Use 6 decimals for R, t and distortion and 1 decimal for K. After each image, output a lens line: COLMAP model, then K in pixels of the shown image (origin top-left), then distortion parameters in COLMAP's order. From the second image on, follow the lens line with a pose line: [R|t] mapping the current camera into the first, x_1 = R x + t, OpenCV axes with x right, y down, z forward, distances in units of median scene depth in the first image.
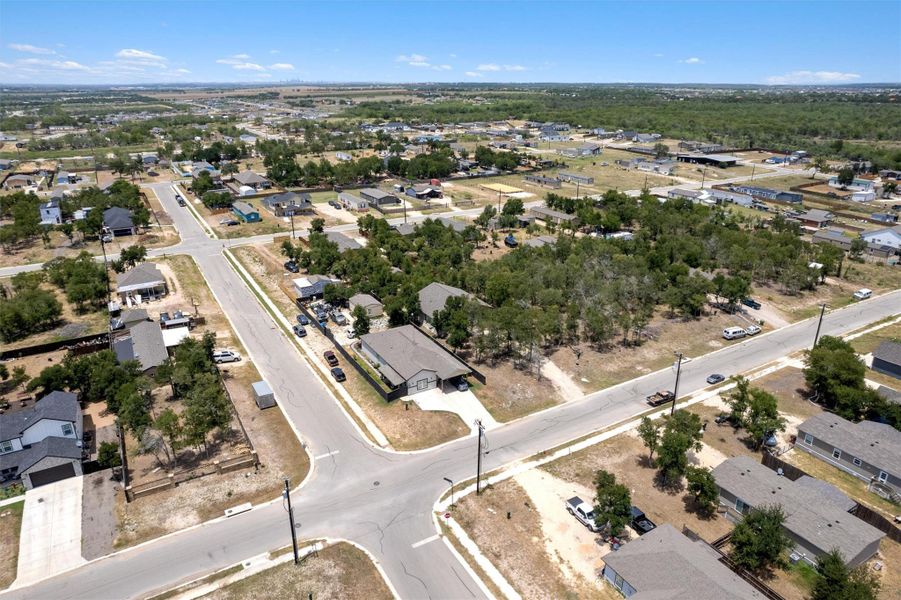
lens RADIAL K [[563.4, 0, 431.4], [0, 563.4, 299.5], [0, 0, 1]] dist [-0.042230, 0.002390]
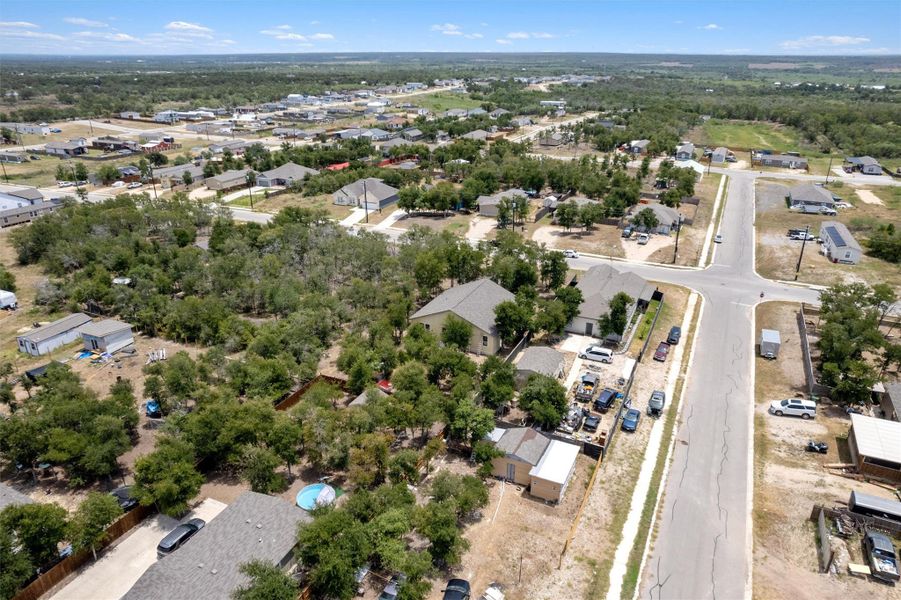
lens RADIAL K [[563.4, 0, 431.4], [0, 563.4, 299.5], [0, 0, 1]] dist [-0.042230, 0.002390]
pose [[-0.531058, -0.352191, 0.770675, -0.544989], [0.305081, 0.769055, 0.561676, -0.466001], [-0.790508, 0.533401, -0.300966, 1.334966]]
